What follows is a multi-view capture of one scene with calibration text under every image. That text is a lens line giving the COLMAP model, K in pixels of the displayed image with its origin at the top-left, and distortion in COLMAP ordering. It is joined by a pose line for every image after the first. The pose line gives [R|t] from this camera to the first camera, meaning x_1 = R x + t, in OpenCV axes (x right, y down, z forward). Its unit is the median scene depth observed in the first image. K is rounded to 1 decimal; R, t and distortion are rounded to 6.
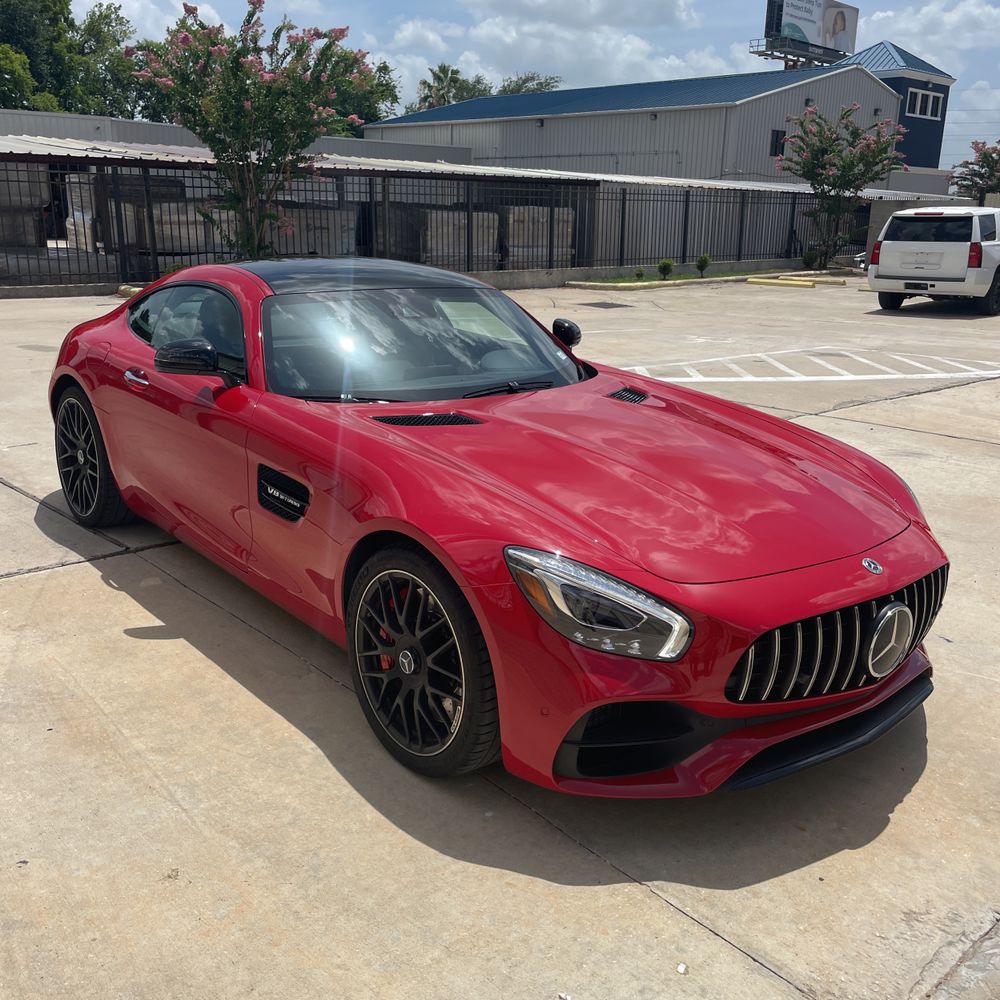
lens RADIAL K [[1019.5, 0, 503.2], [0, 1019.5, 493.7], [0, 0, 1]] dist [0.083735, -0.117037]
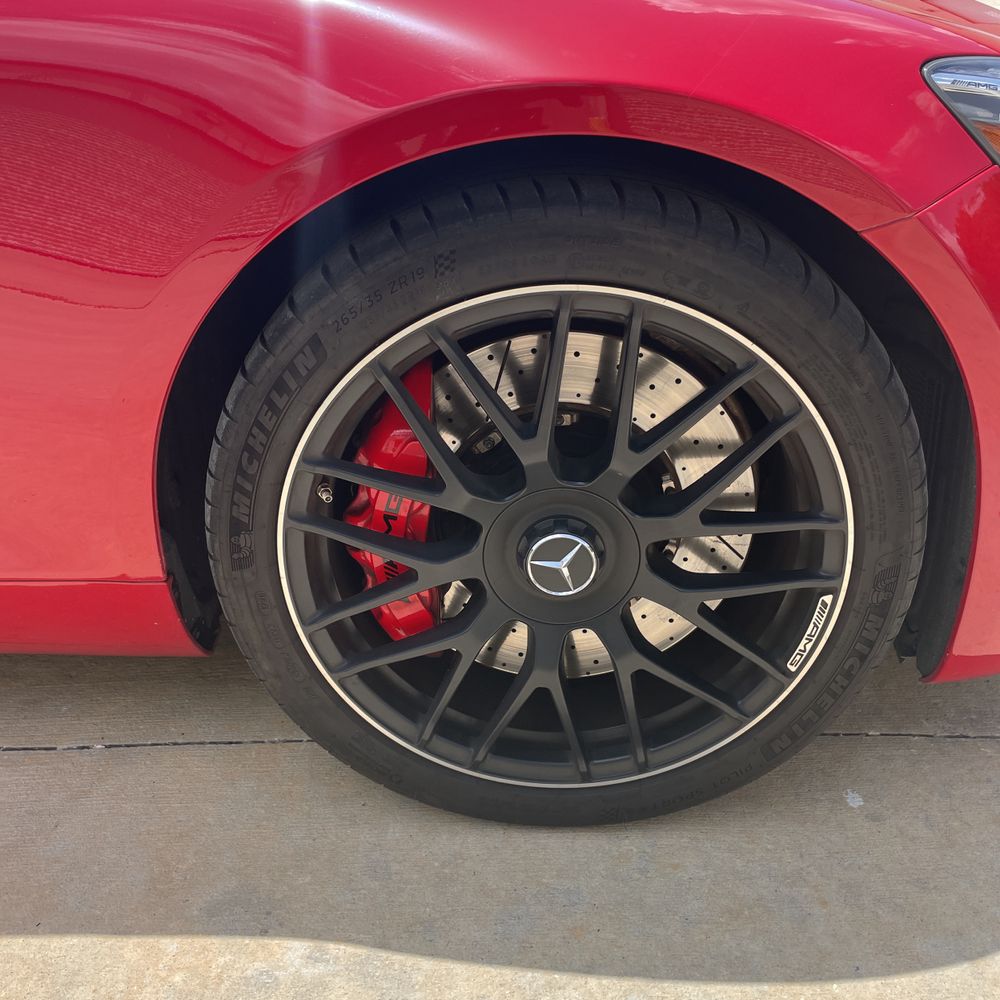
lens RADIAL K [[1019.5, 0, 503.2], [0, 1019.5, 493.7], [0, 0, 1]] dist [0.083735, -0.117037]
pose [[0.665315, -0.392461, 0.635083, -0.049085], [0.250847, 0.918736, 0.304960, 0.006237], [-0.703158, -0.043586, 0.709696, 0.125078]]
